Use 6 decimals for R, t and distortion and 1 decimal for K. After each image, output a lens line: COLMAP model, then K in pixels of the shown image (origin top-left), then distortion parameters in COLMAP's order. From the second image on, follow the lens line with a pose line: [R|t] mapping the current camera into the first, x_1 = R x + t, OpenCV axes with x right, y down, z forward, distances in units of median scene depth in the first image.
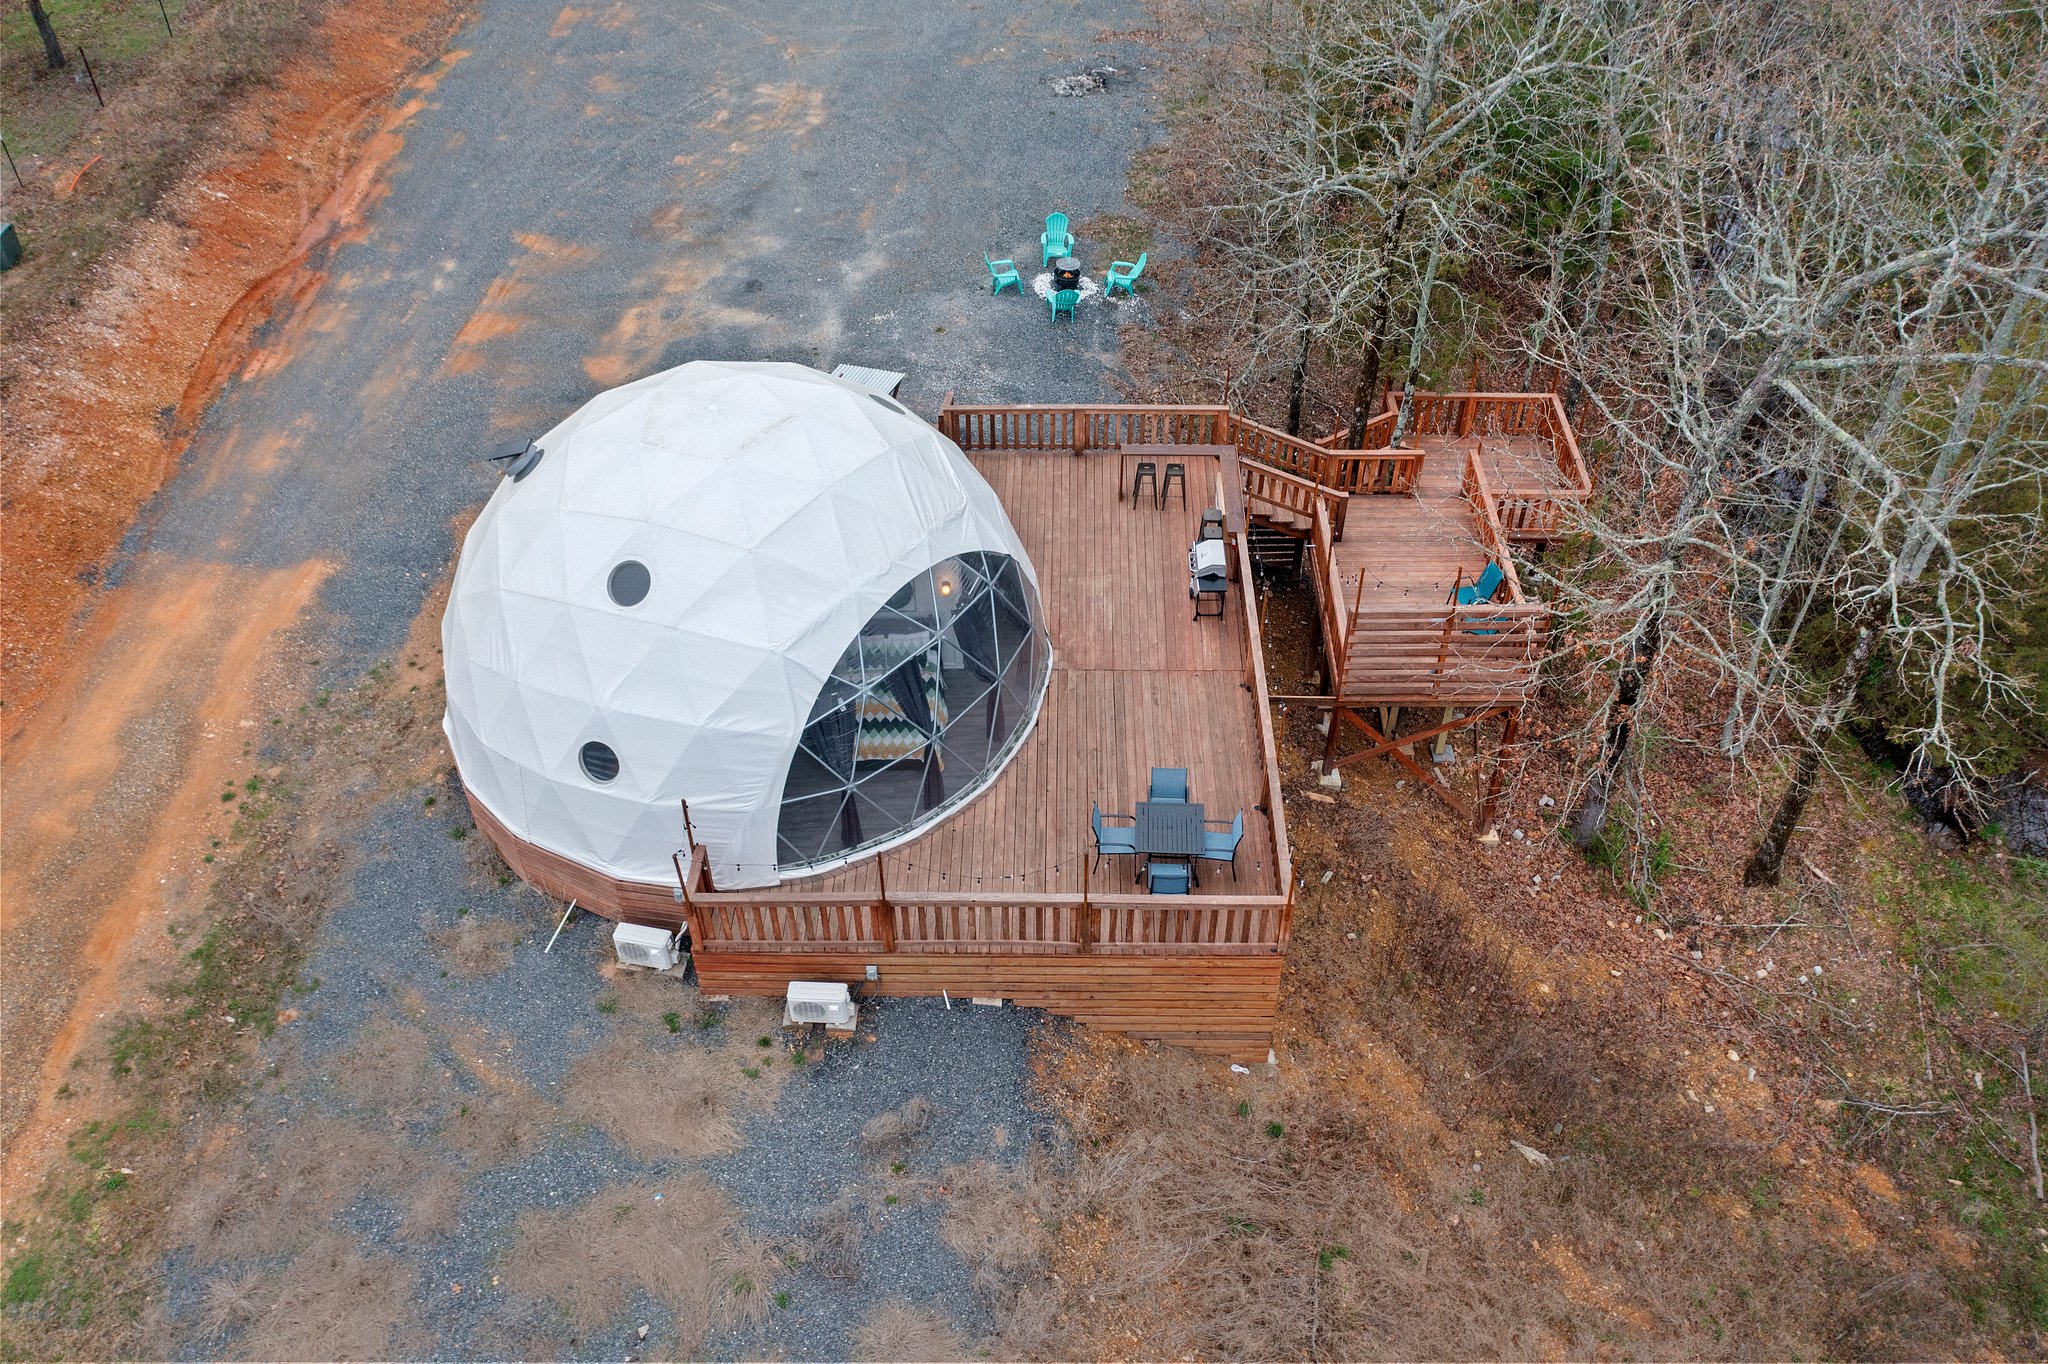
lens RADIAL K [[1642.3, 0, 1020.5], [0, 1642.3, 672.9], [0, 0, 1]] dist [-0.012402, -0.008618]
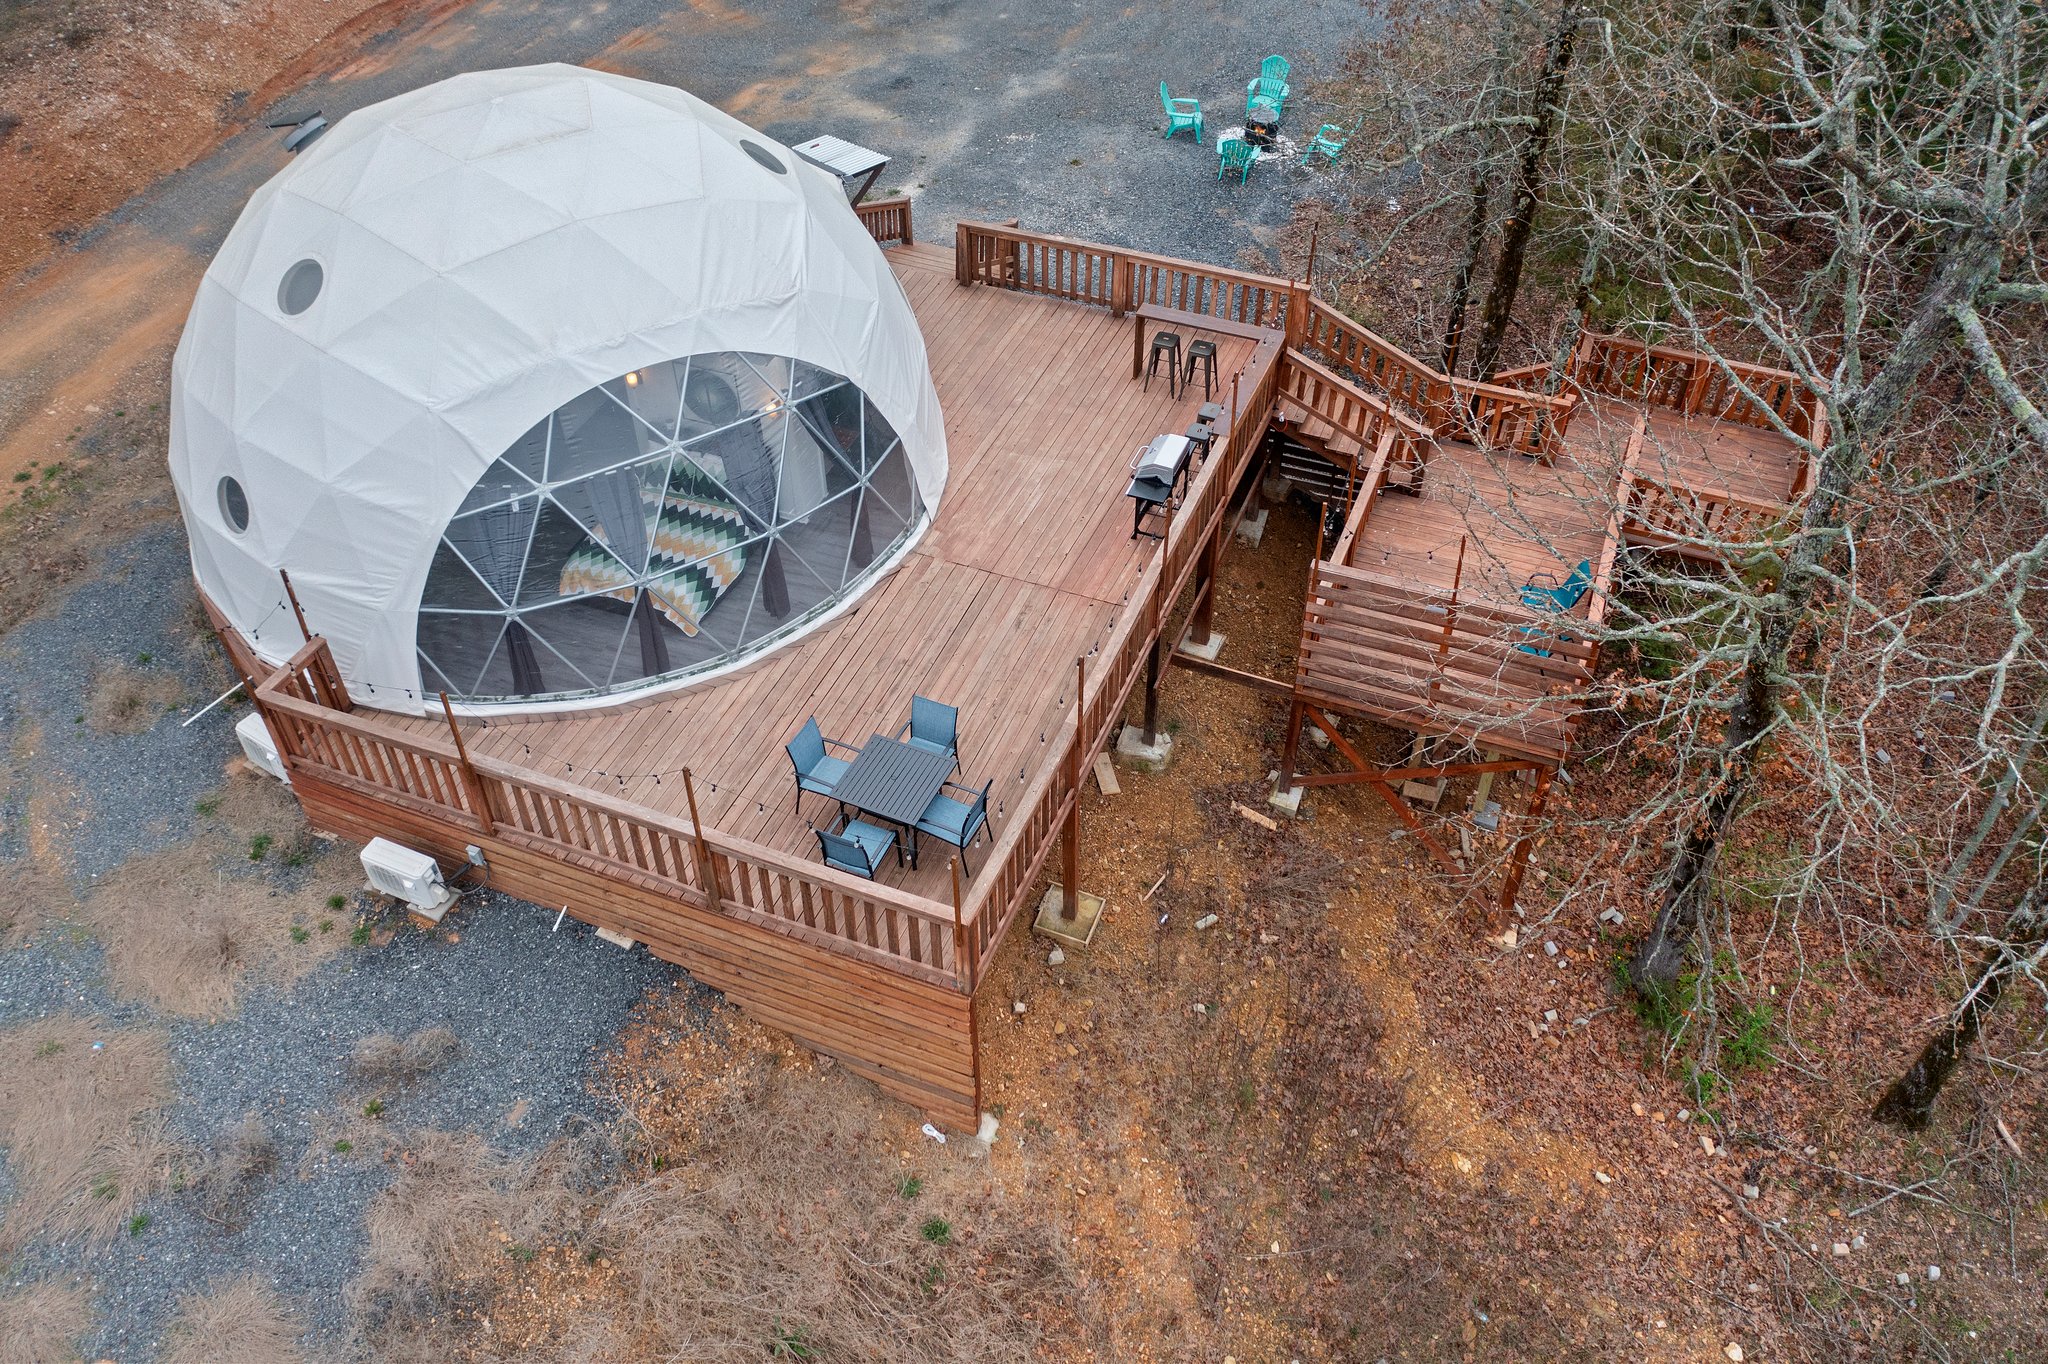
lens RADIAL K [[1628.3, 0, 1022.9], [0, 1628.3, 673.4], [0, 0, 1]] dist [-0.012959, -0.003326]
pose [[0.934159, 0.248880, -0.255745, 0.248918], [-0.241925, 0.968510, 0.058830, -0.003881], [0.262333, 0.006915, 0.964953, 0.264925]]
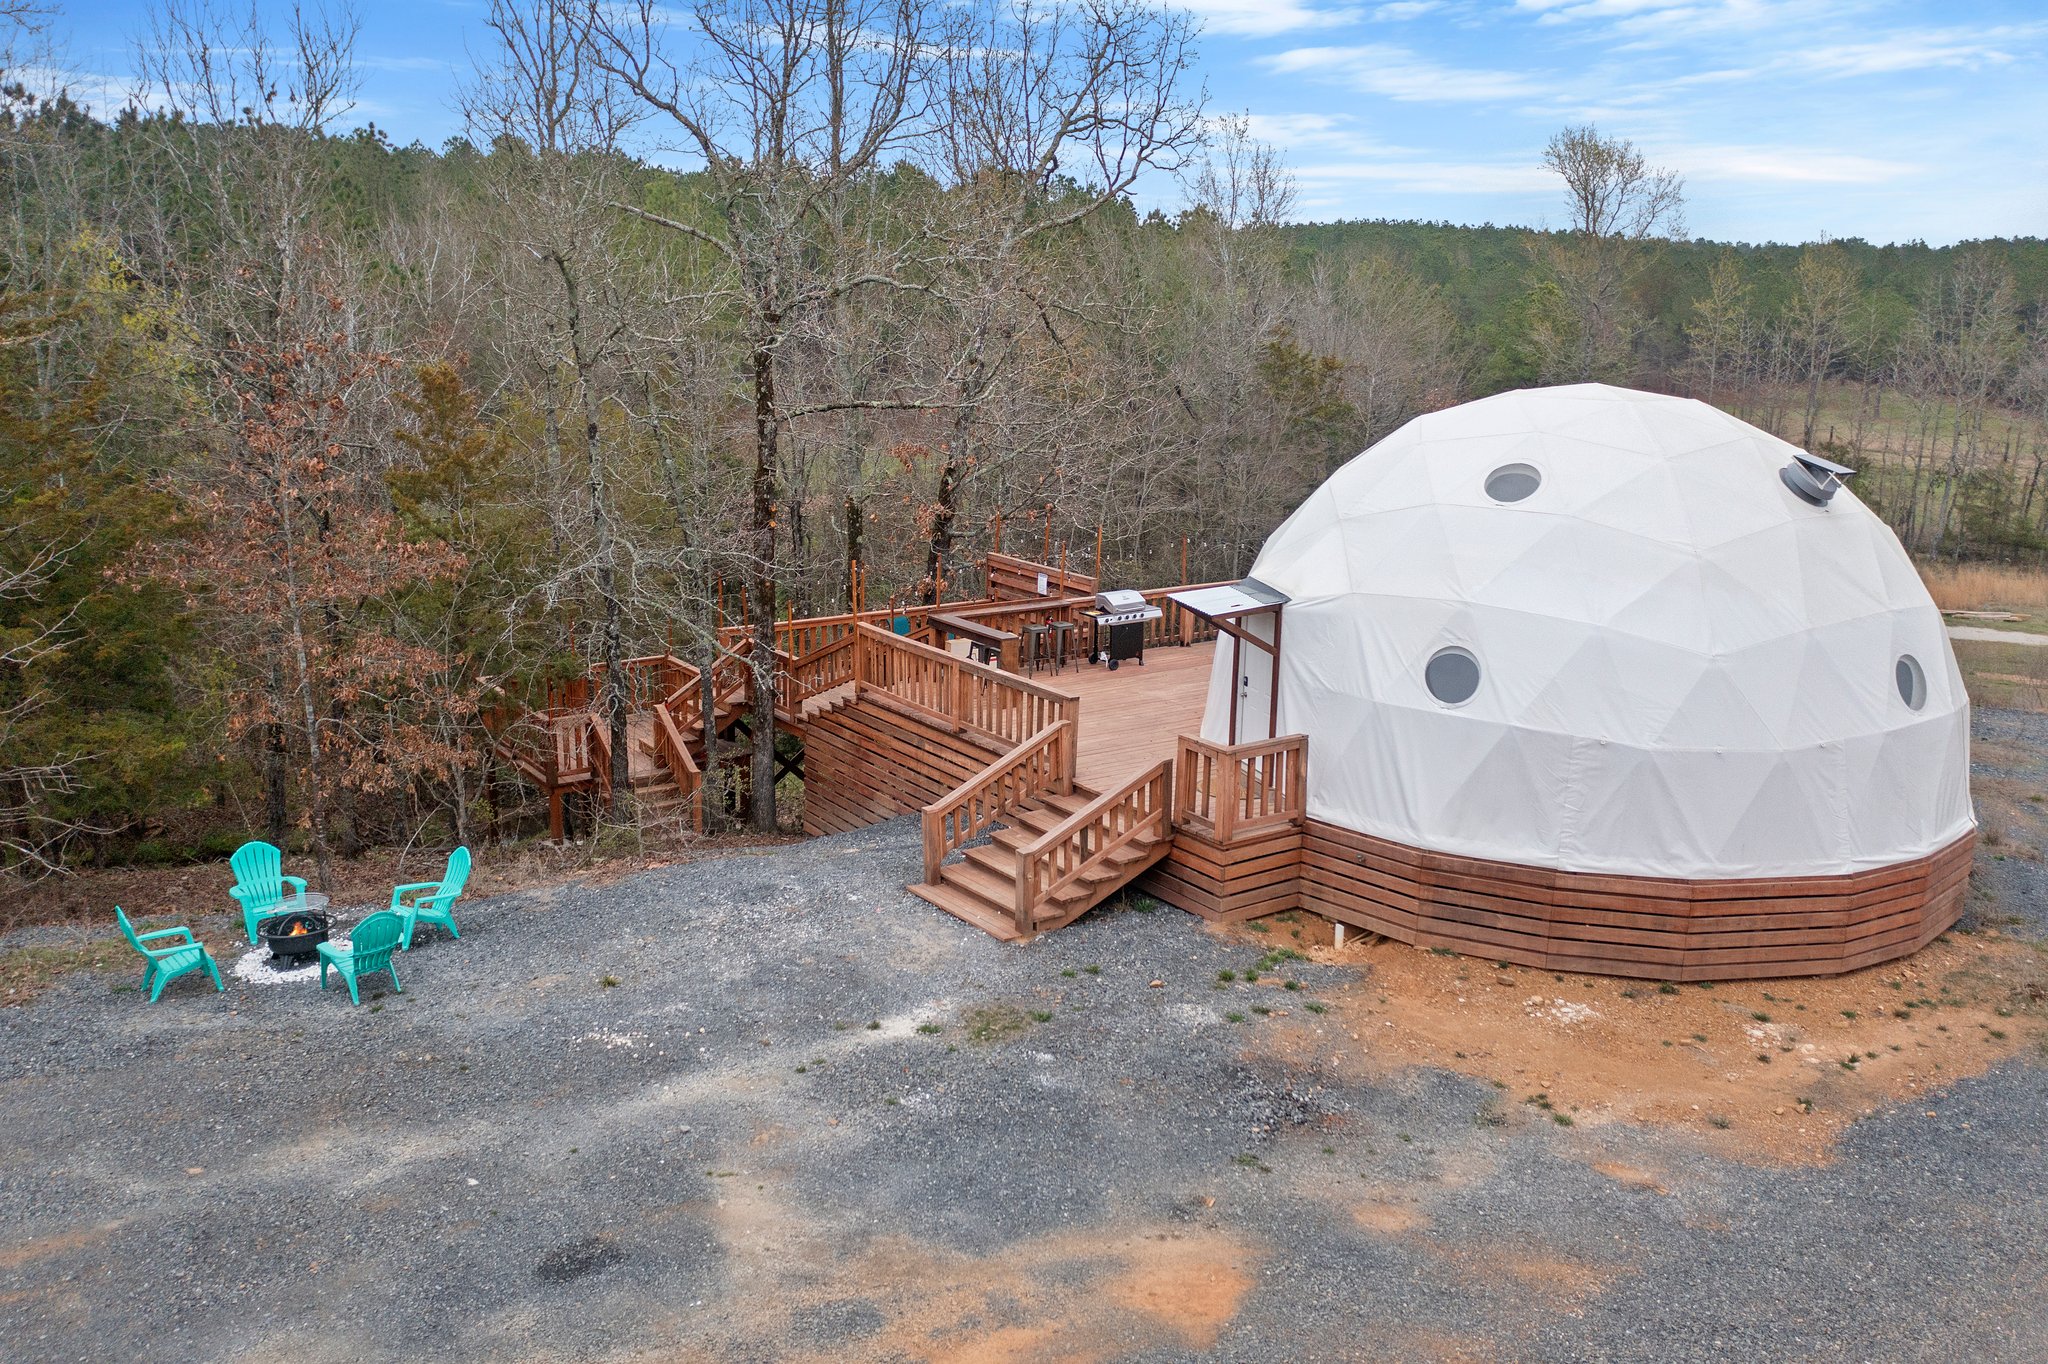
lens RADIAL K [[1642.3, 0, 1020.5], [0, 1642.3, 672.9], [0, 0, 1]] dist [-0.012402, -0.008618]
pose [[-0.600137, -0.185709, 0.778041, -0.571488], [0.527395, 0.639446, 0.559431, -0.574933], [-0.601406, 0.746070, -0.285814, 1.254511]]
